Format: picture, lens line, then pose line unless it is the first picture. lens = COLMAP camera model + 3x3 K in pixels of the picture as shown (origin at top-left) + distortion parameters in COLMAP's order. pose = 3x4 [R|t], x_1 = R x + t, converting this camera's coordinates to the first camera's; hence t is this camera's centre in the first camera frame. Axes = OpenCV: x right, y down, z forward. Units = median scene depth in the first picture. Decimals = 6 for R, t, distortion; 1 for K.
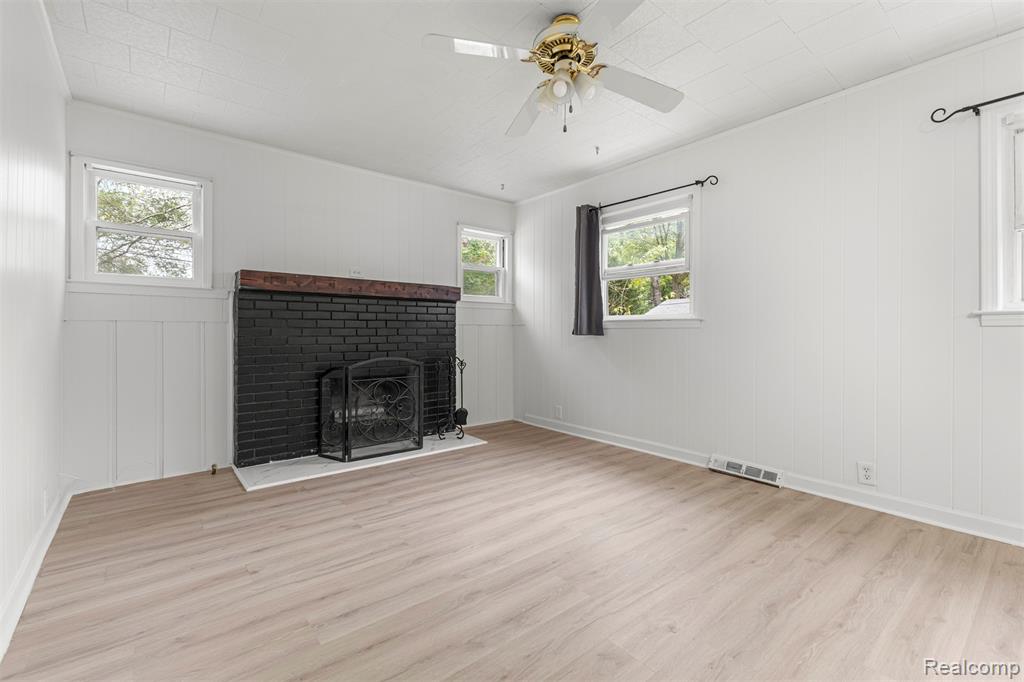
lens RADIAL K [[447.2, 0, 514.0], [0, 447.2, 328.0], [0, 0, 1]] dist [0.002710, 0.000213]
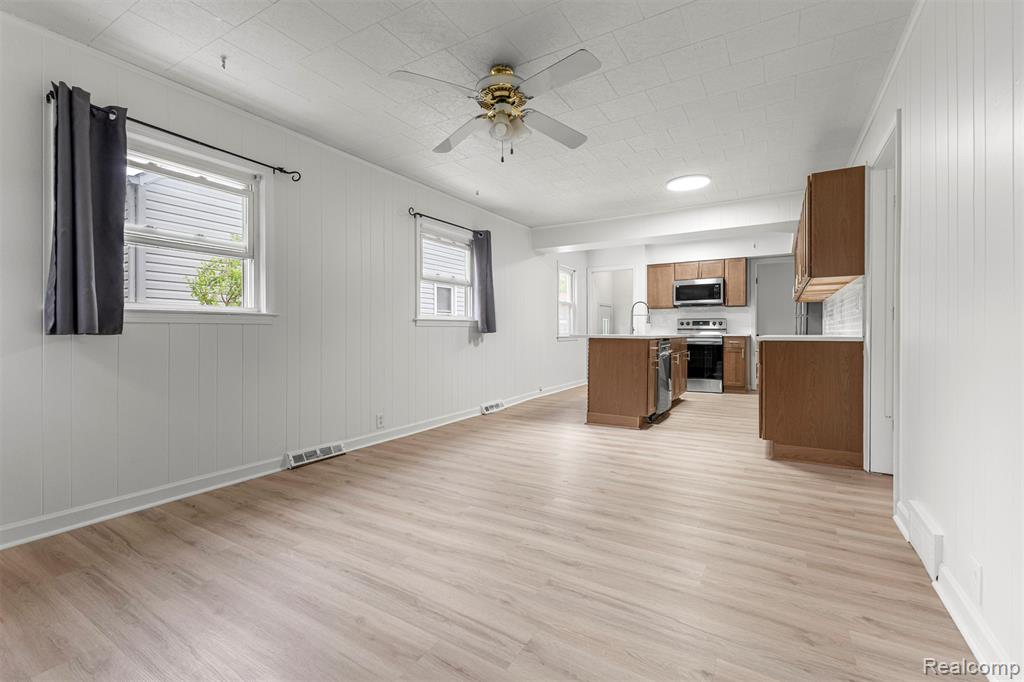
lens RADIAL K [[445.1, 0, 510.2], [0, 445.1, 332.6], [0, 0, 1]] dist [0.001579, -0.000084]
pose [[-0.333182, -0.006121, 0.942843, -0.675533], [-0.006601, 0.999970, 0.004159, 0.009578], [-0.942840, -0.004838, -0.333212, 0.912605]]
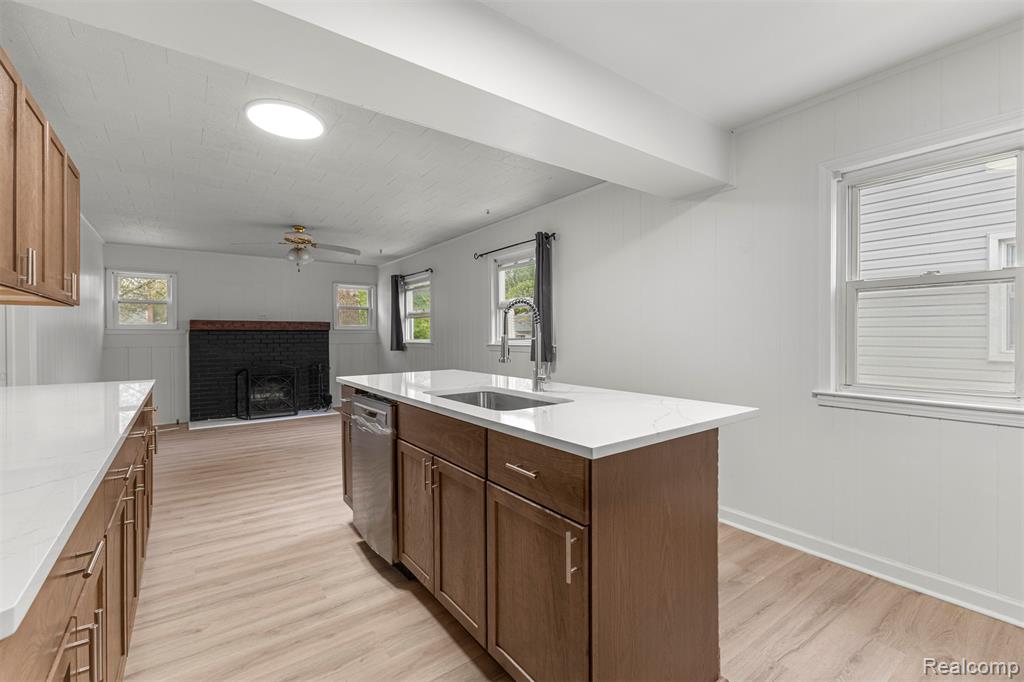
lens RADIAL K [[439.8, 0, 511.8], [0, 439.8, 336.6], [0, 0, 1]] dist [0.001716, -0.000014]
pose [[0.998692, -0.005429, -0.050842, 0.914914], [0.005908, 0.999940, 0.009260, -0.069388], [0.050788, -0.009549, 0.998664, -0.870794]]
